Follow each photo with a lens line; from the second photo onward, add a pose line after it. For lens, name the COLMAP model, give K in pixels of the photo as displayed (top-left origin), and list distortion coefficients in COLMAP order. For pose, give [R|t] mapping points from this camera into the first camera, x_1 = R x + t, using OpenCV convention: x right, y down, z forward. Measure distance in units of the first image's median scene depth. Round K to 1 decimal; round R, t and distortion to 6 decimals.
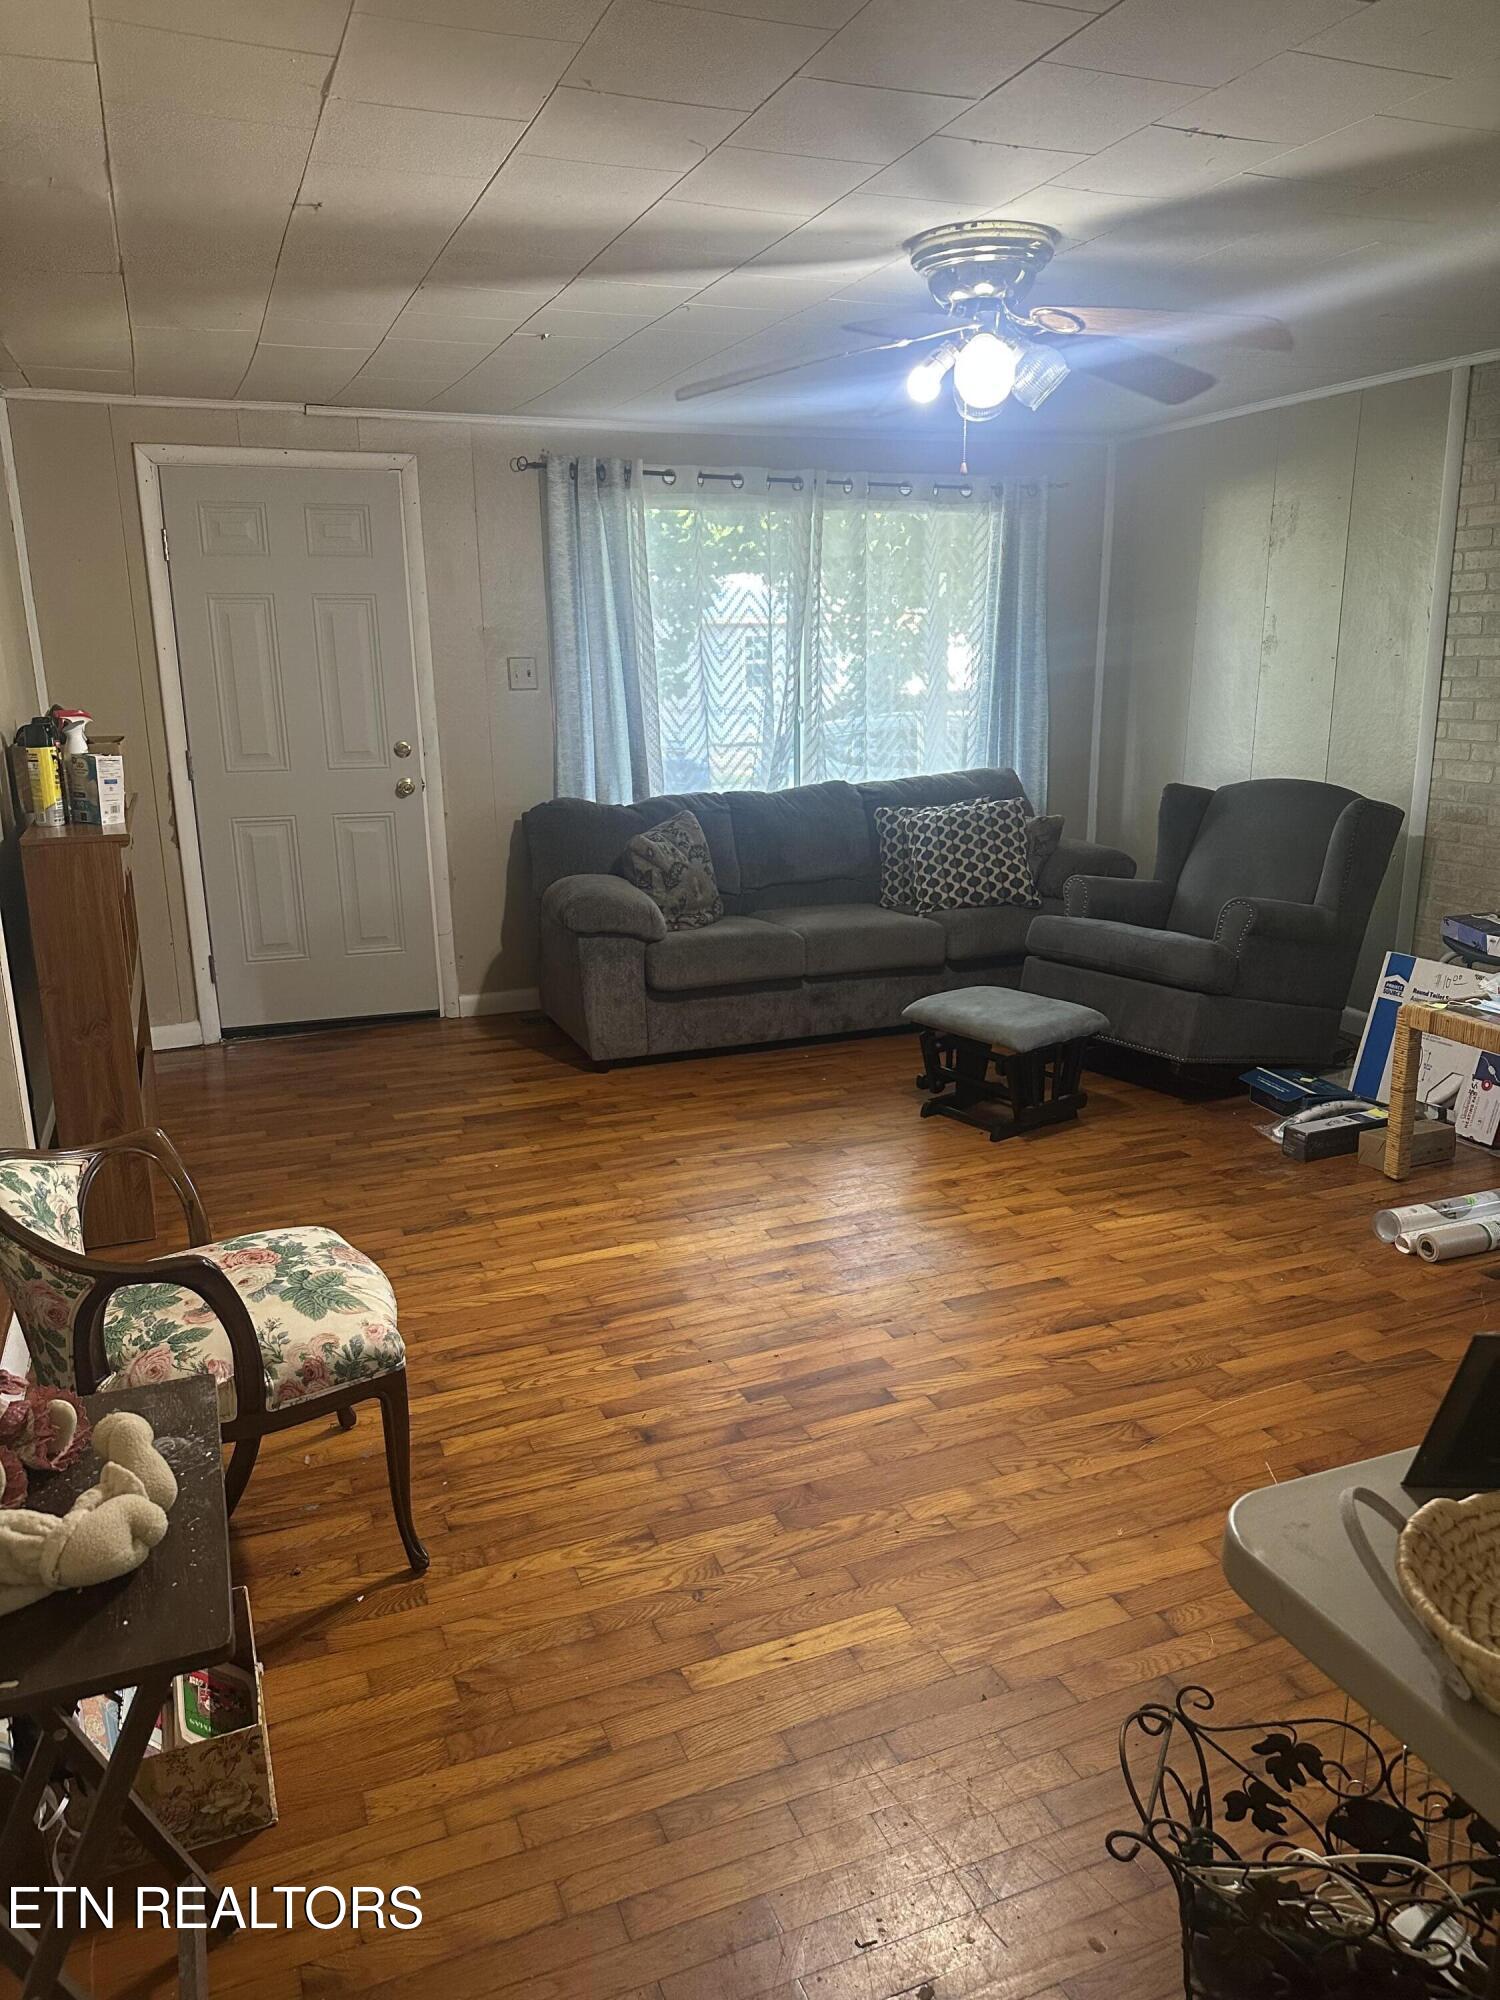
lens RADIAL K [[1411.5, 0, 748.0], [0, 1411.5, 1001.7], [0, 0, 1]] dist [-0.000115, -0.002520]
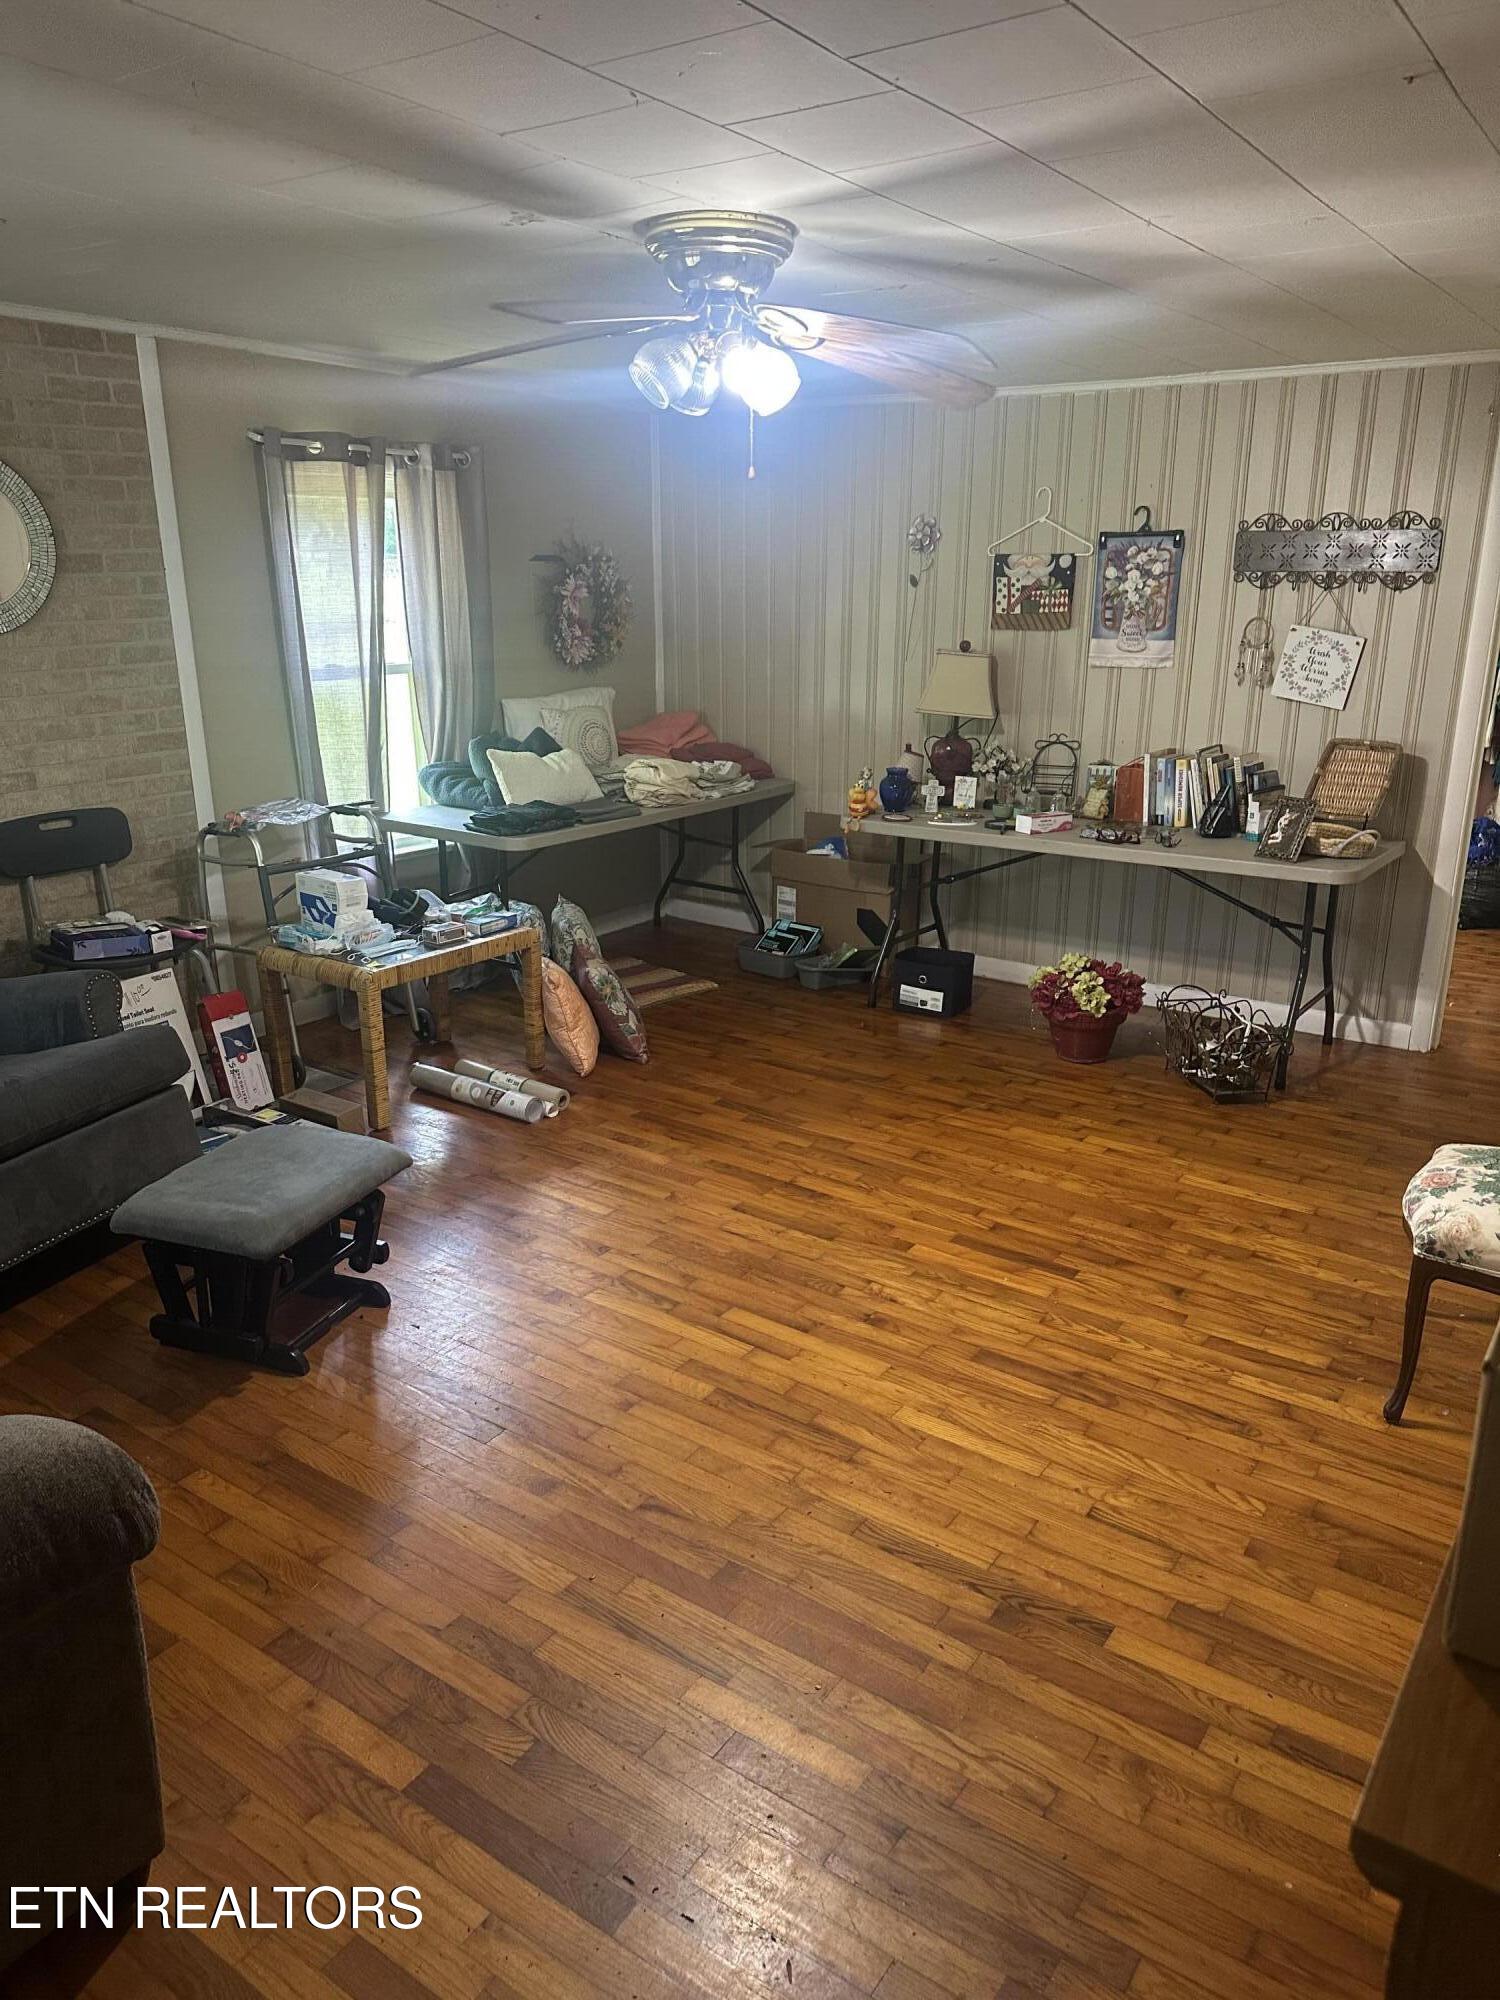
lens RADIAL K [[1411.5, 0, 745.3], [0, 1411.5, 1002.3], [0, 0, 1]] dist [-0.000115, -0.002520]
pose [[-0.548557, -0.229061, 0.804125, -0.705317], [0.216895, 0.889834, 0.401438, -0.432288], [-0.807491, 0.394622, -0.438442, 1.553658]]
